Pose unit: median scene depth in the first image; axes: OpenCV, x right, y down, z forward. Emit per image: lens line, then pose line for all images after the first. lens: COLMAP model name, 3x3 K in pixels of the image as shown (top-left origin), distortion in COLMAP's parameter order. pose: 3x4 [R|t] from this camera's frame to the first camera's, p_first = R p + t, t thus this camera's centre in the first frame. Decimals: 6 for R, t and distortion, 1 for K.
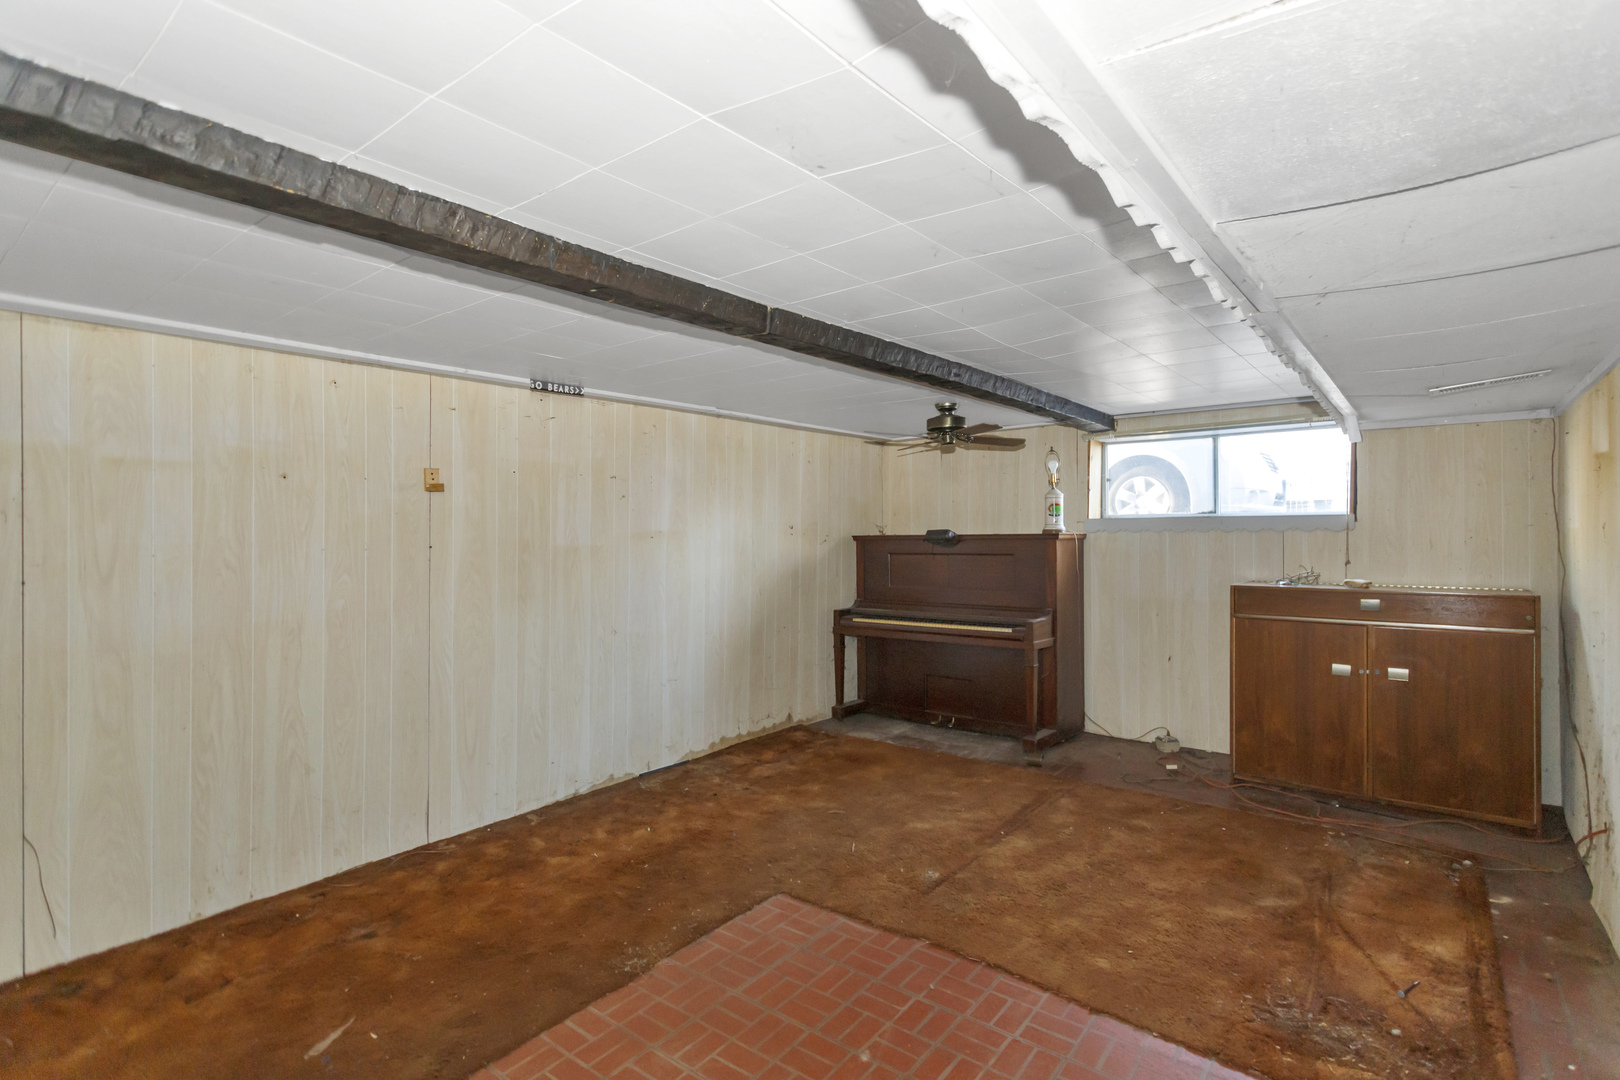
lens RADIAL K [[768.4, 0, 824.6], [0, 768.4, 541.6], [0, 0, 1]] dist [0.002041, 0.000551]
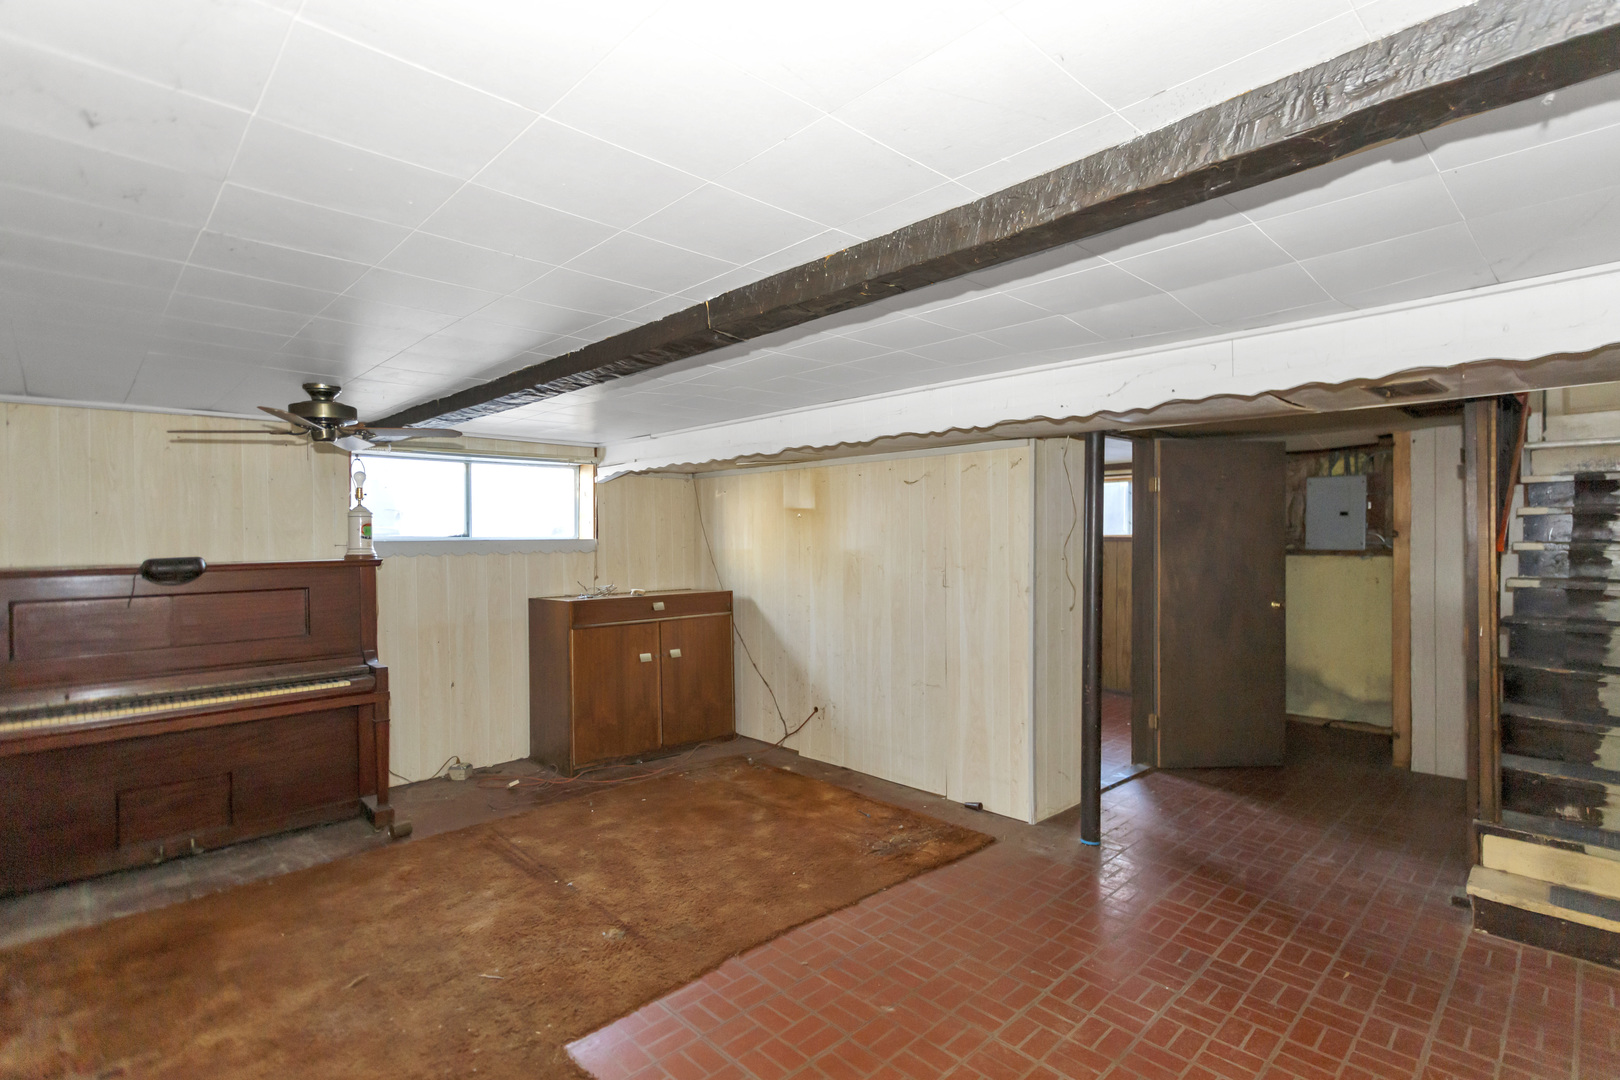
lens RADIAL K [[810.4, 0, 810.0], [0, 810.4, 540.0], [0, 0, 1]] dist [0.025980, 0.000119]
pose [[0.123363, 0.005252, 0.992348, -0.676858], [0.016664, 0.999834, -0.007363, -0.021275], [-0.992222, 0.017445, 0.123255, 0.537071]]
